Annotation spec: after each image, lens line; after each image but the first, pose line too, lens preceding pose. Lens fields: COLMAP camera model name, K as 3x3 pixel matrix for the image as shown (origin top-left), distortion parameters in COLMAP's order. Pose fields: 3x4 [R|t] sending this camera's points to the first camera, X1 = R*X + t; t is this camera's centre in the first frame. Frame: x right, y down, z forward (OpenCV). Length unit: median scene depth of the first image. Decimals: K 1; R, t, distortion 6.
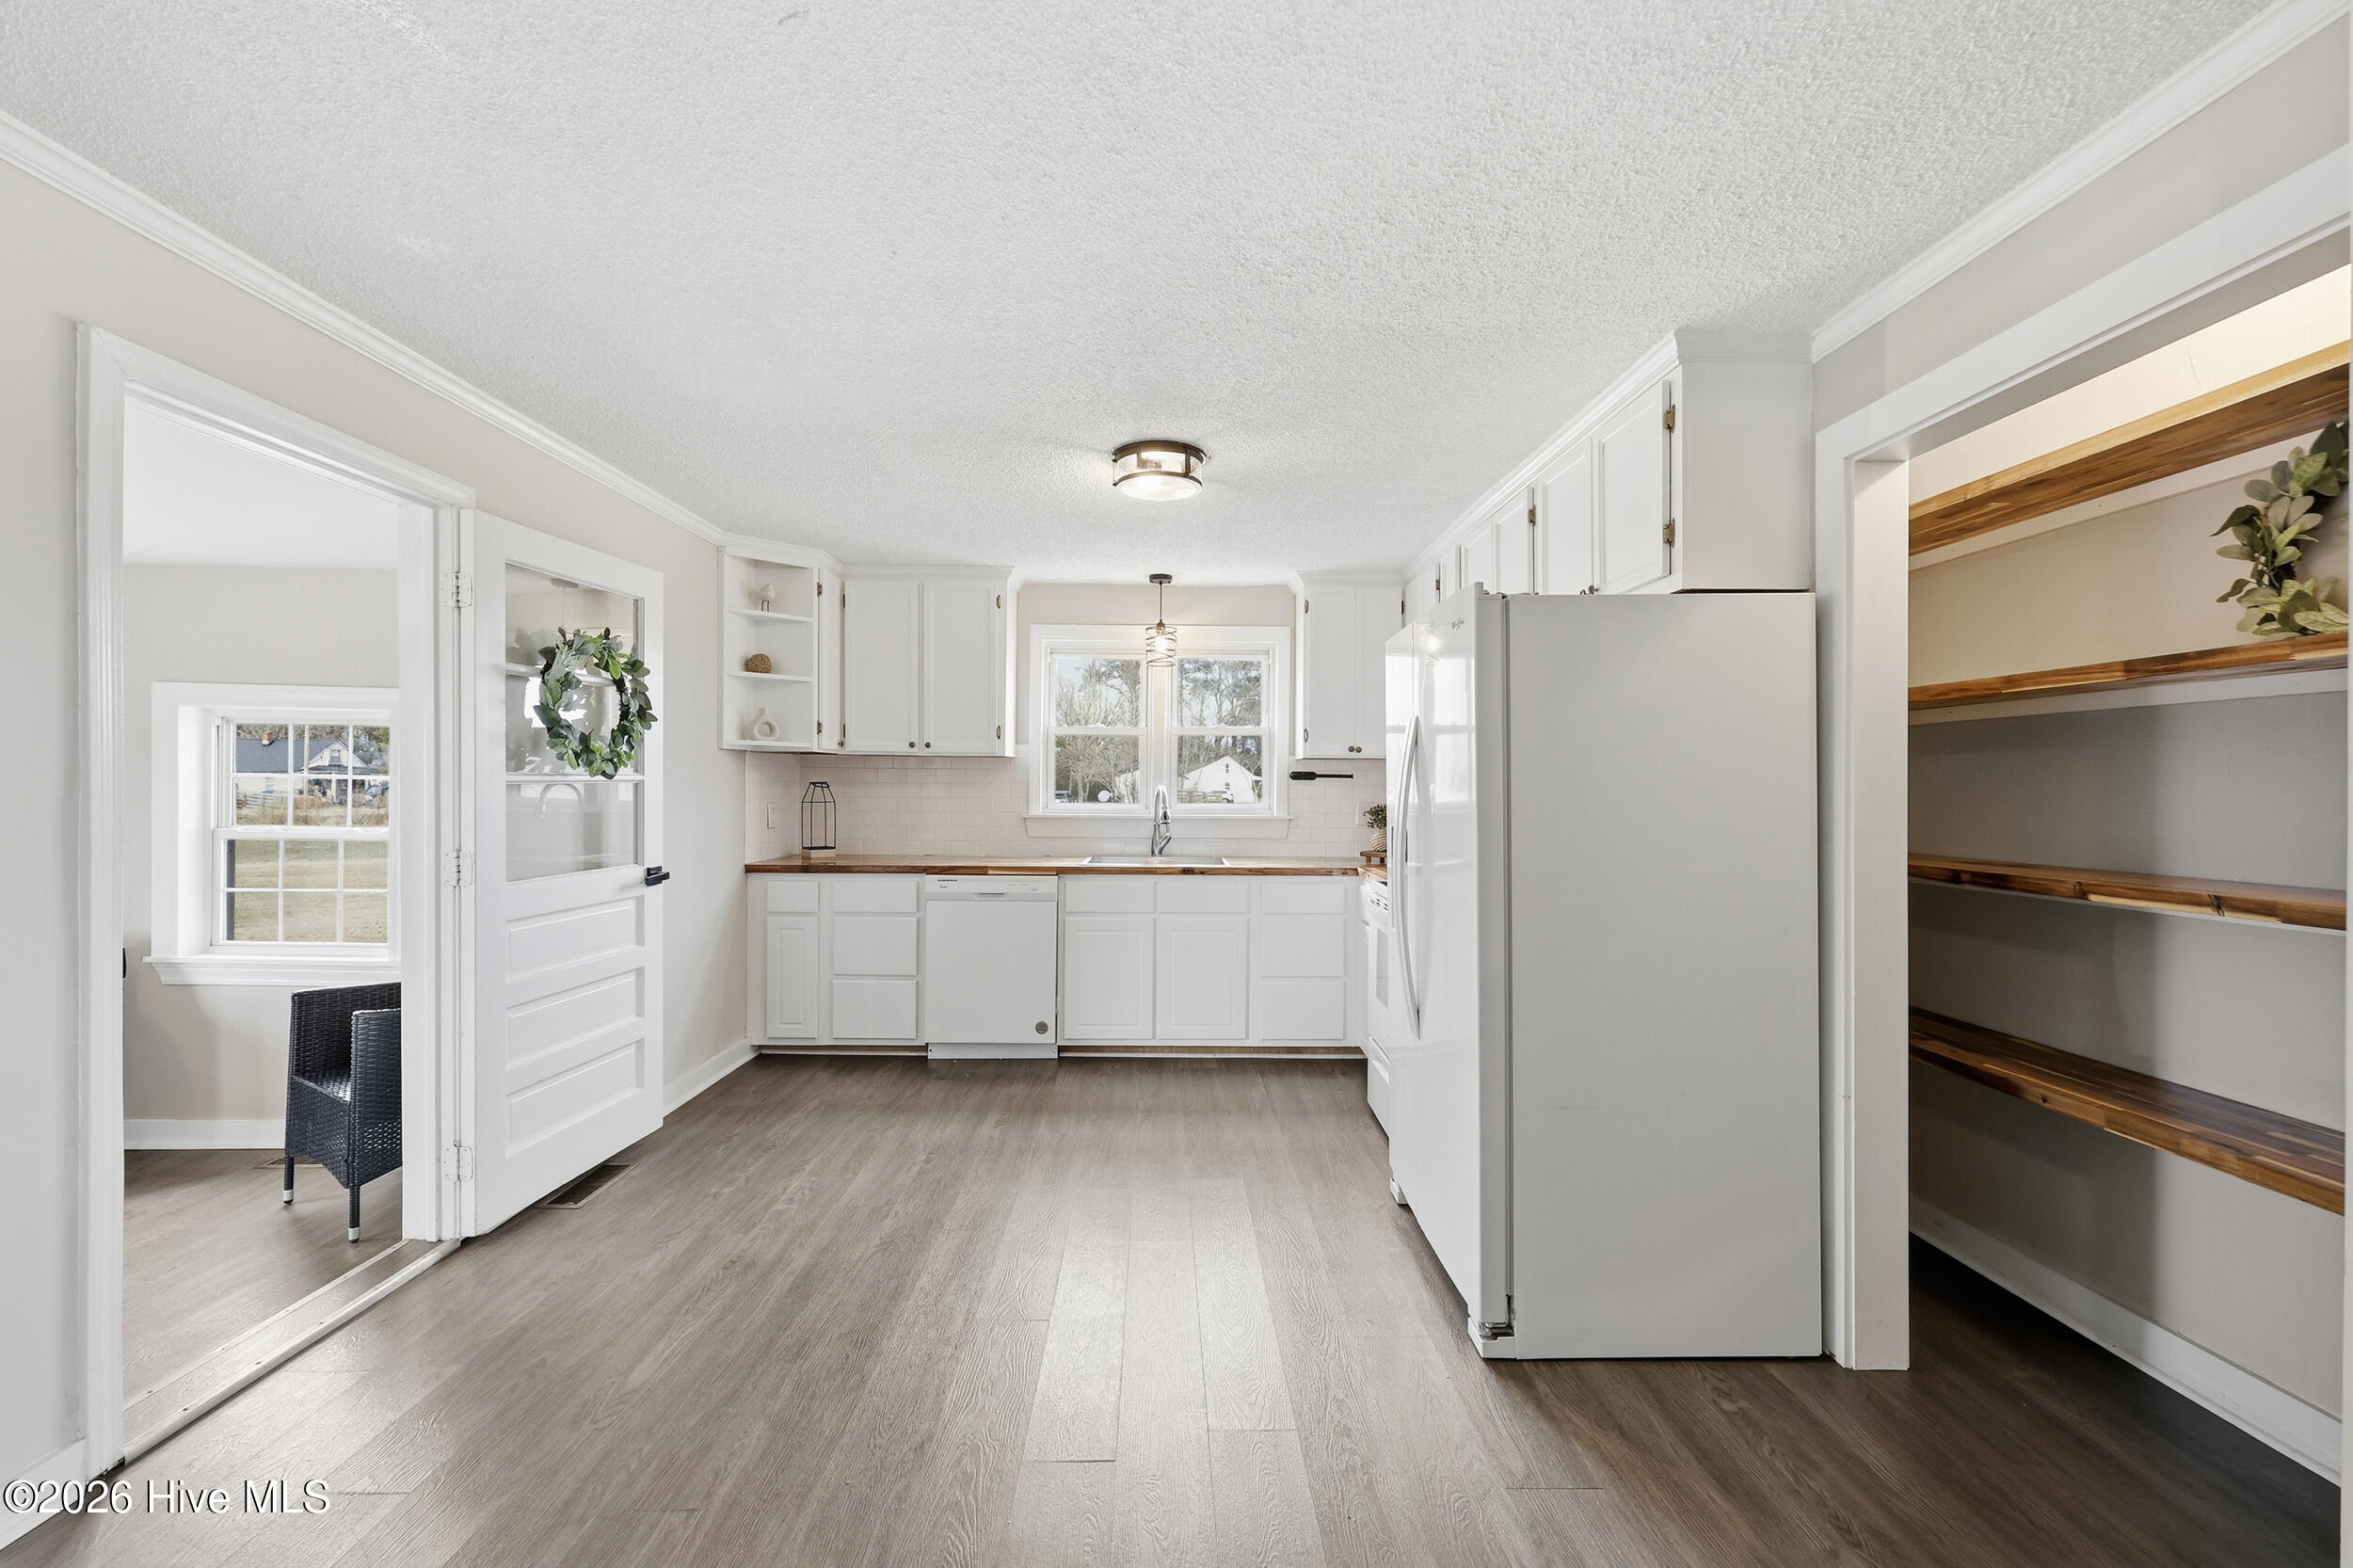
lens RADIAL K [[949.7, 0, 1178.6], [0, 949.7, 787.3], [0, 0, 1]] dist [0.001091, -0.000026]
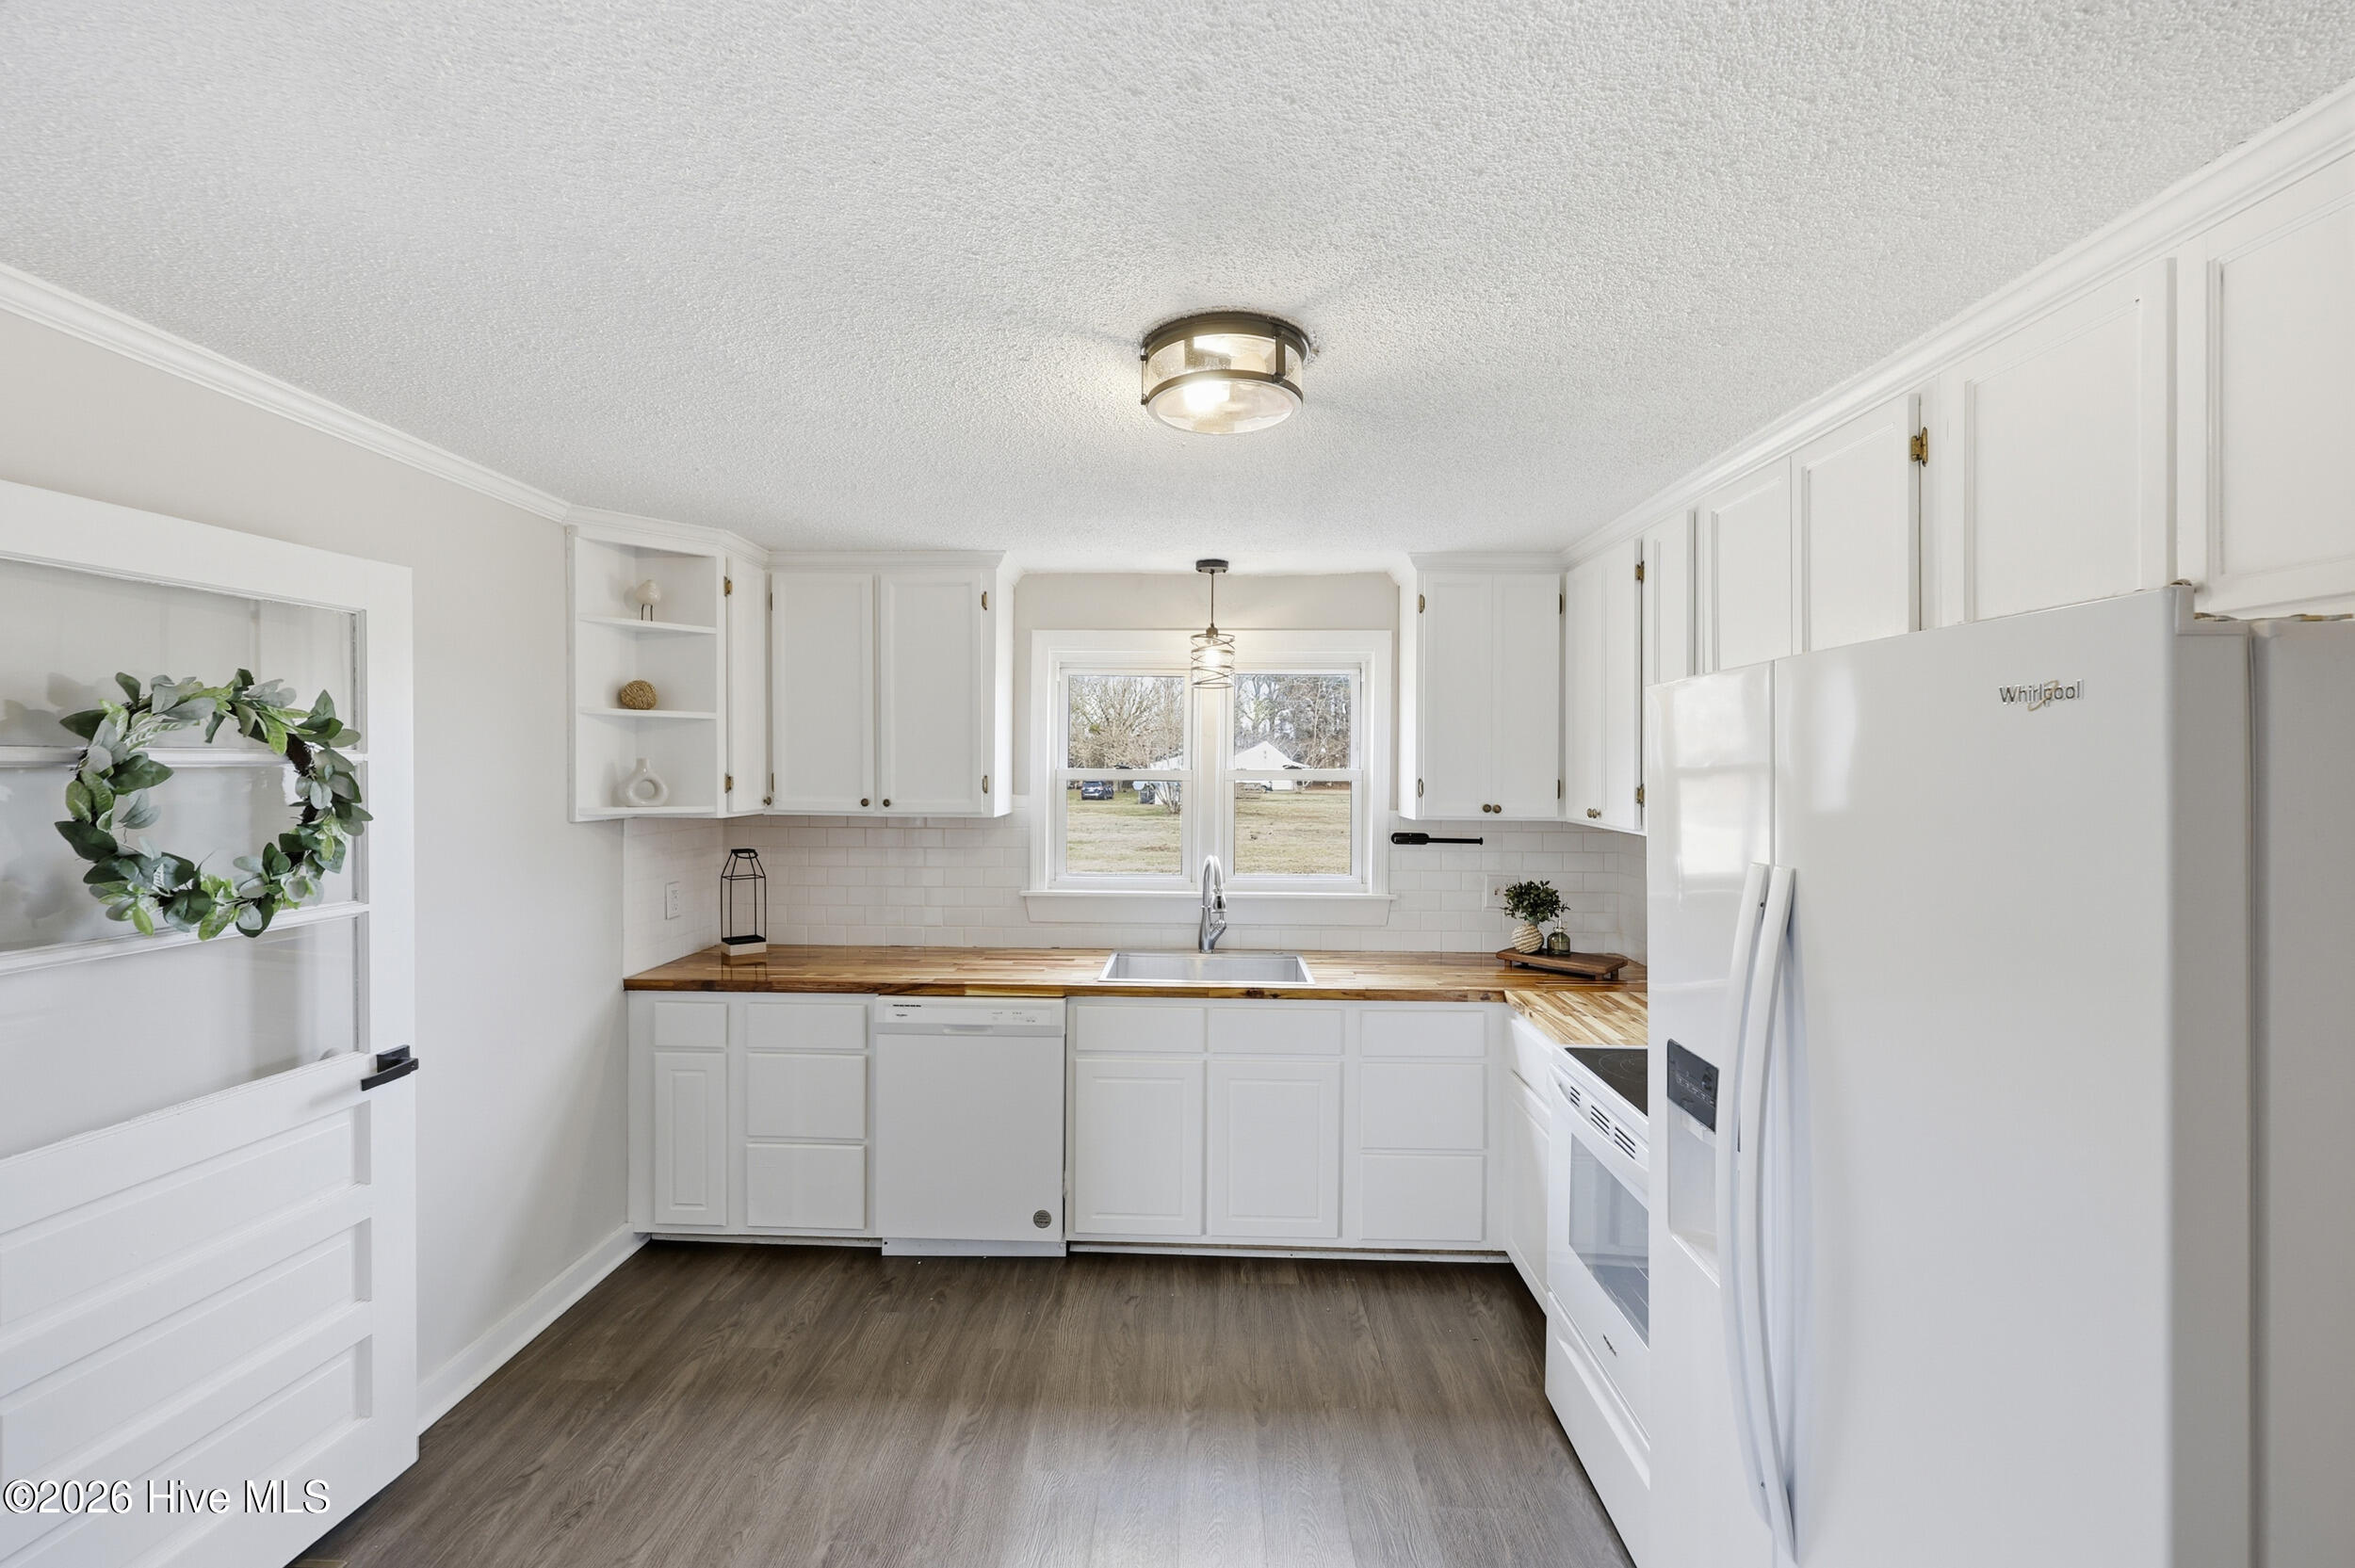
lens RADIAL K [[966.2, 0, 1171.3], [0, 966.2, 778.6], [0, 0, 1]] dist [0.003514, 0.000359]
pose [[0.998961, -0.000020, -0.045577, -0.017980], [0.000289, 0.999983, 0.005906, -0.071297], [0.045576, -0.005913, 0.998943, 0.302967]]
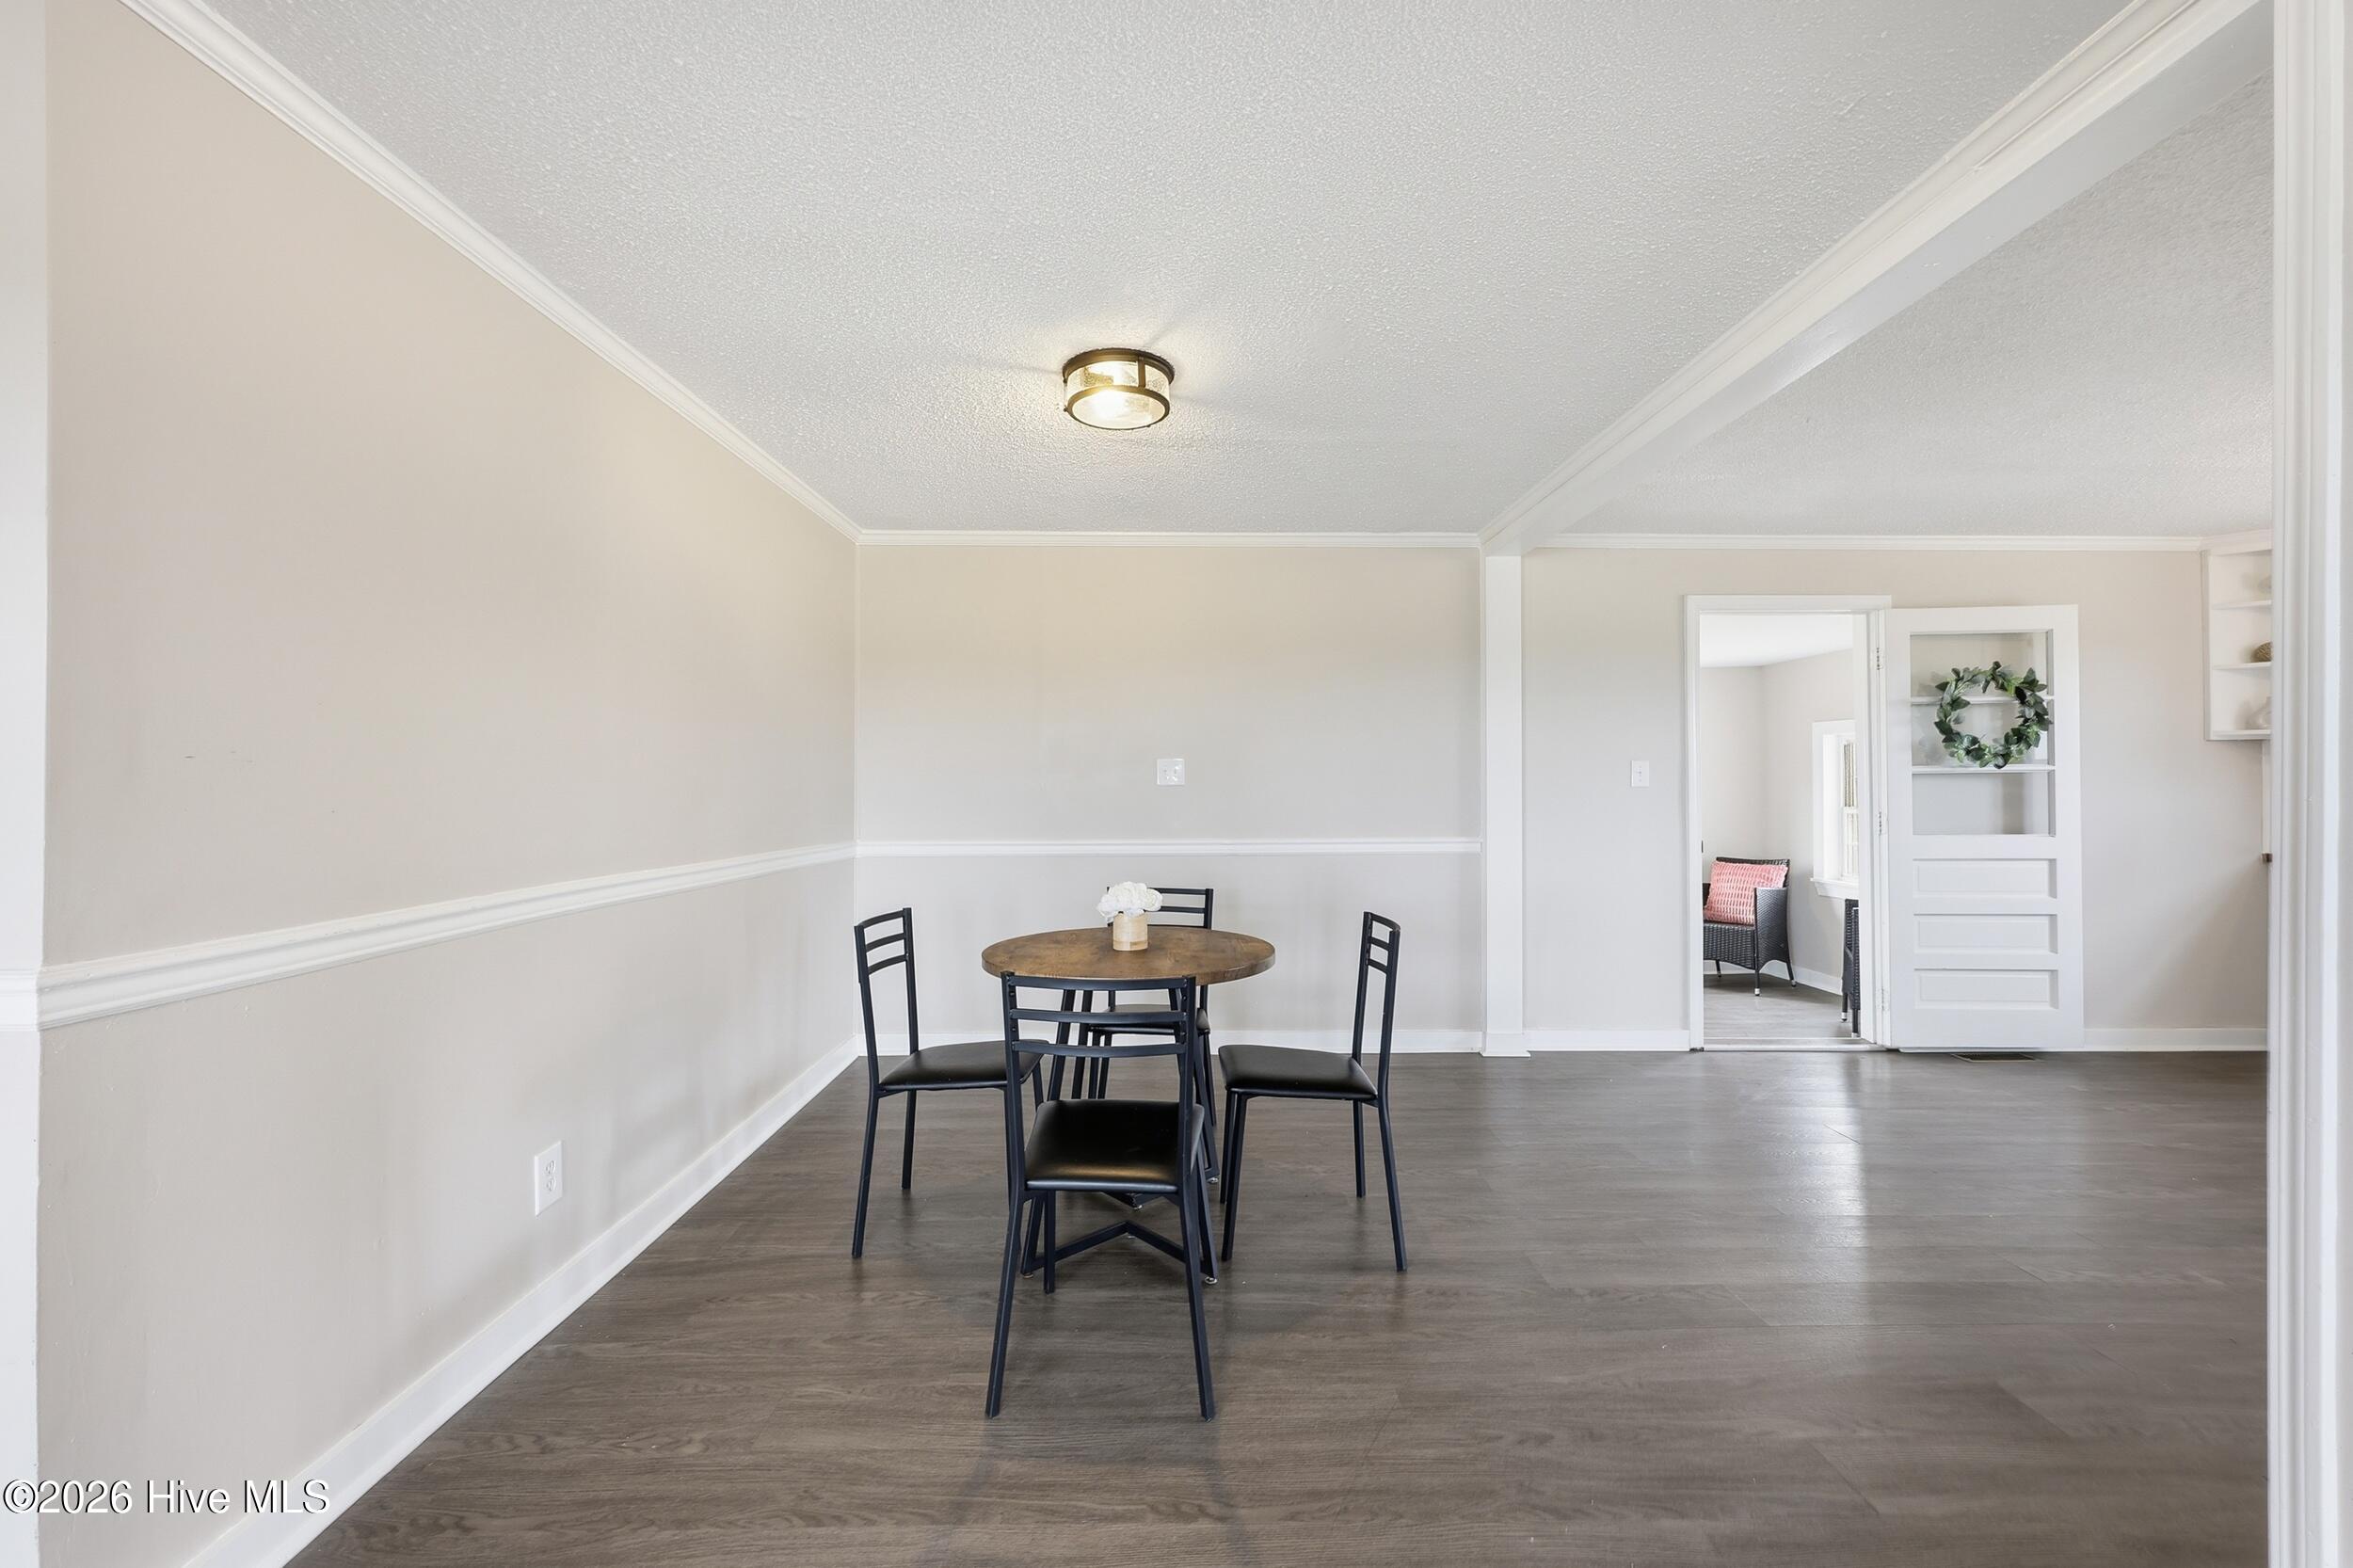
lens RADIAL K [[949.7, 0, 1178.6], [0, 949.7, 787.3], [0, 0, 1]] dist [0.001091, -0.000026]
pose [[0.008068, -0.009645, -0.999921, 0.534859], [-0.002132, 0.999951, -0.009662, 0.023417], [0.999965, 0.002210, 0.008047, -0.150294]]
